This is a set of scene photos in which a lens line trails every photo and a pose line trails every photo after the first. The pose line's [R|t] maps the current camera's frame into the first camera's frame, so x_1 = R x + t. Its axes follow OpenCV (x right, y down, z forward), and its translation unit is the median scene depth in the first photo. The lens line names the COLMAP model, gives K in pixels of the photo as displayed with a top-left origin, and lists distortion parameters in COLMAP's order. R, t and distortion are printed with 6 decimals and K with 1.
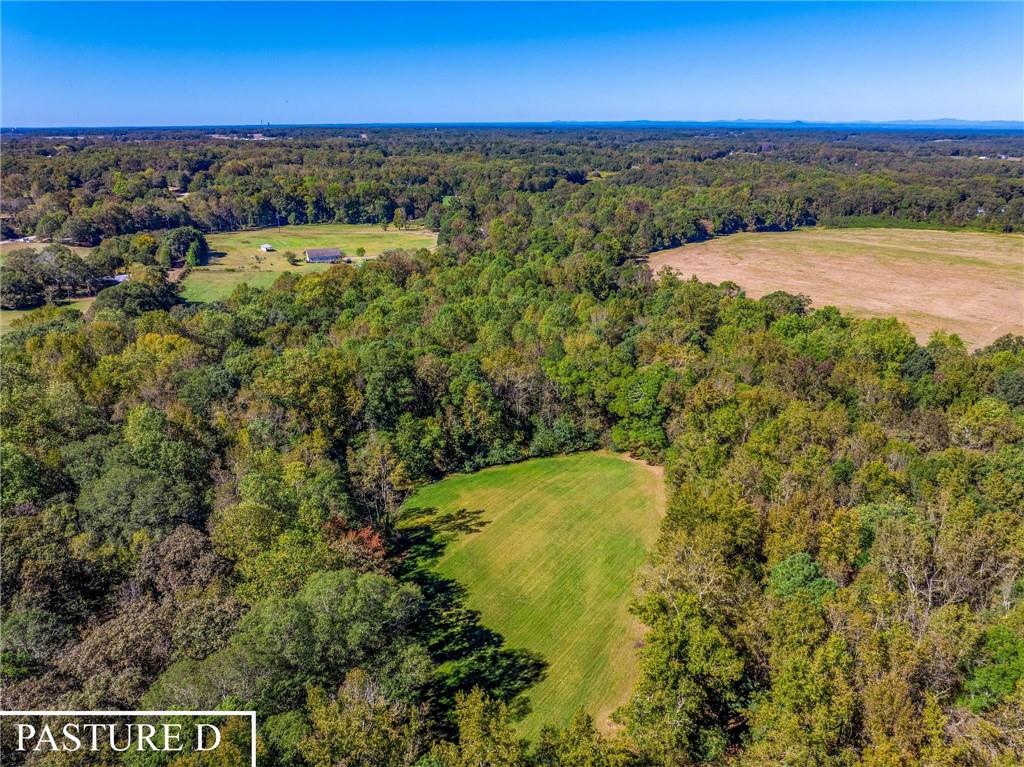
lens RADIAL K [[712.4, 0, 510.2], [0, 712.4, 383.3], [0, 0, 1]] dist [-0.002045, -0.002112]
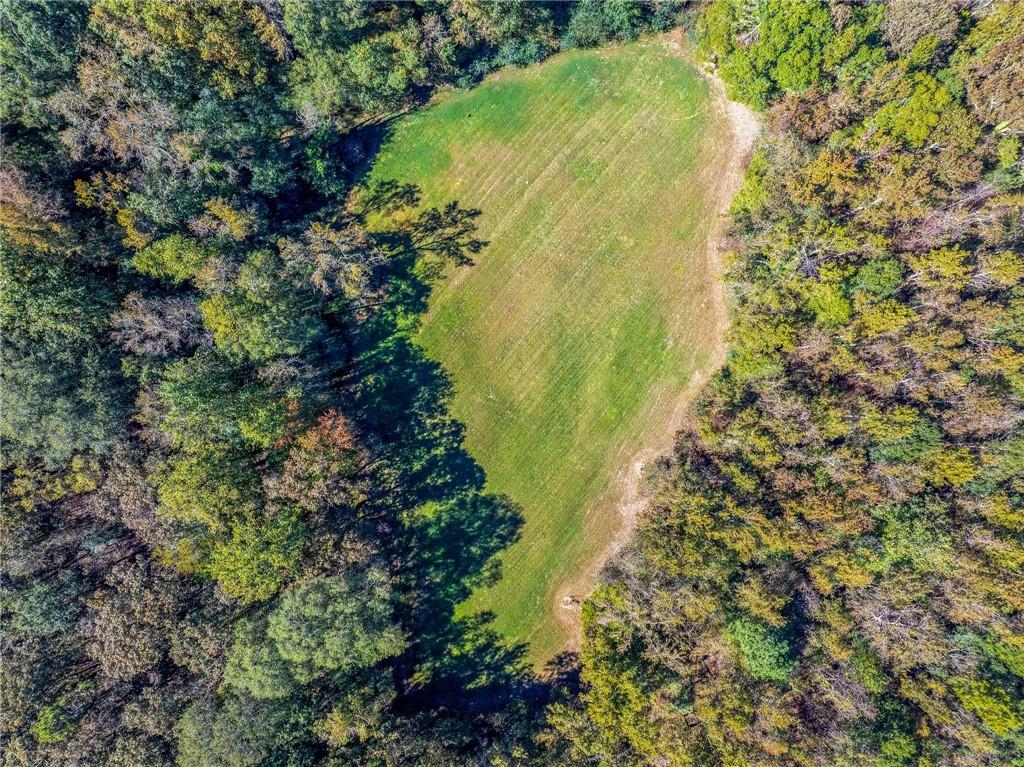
lens RADIAL K [[712.4, 0, 514.3], [0, 712.4, 383.6], [0, 0, 1]] dist [-0.002045, -0.002112]
pose [[0.996183, 0.087278, 0.001487, 0.016799], [-0.033342, 0.364712, 0.930523, -0.588098], [0.080672, -0.927021, 0.366230, 0.712829]]
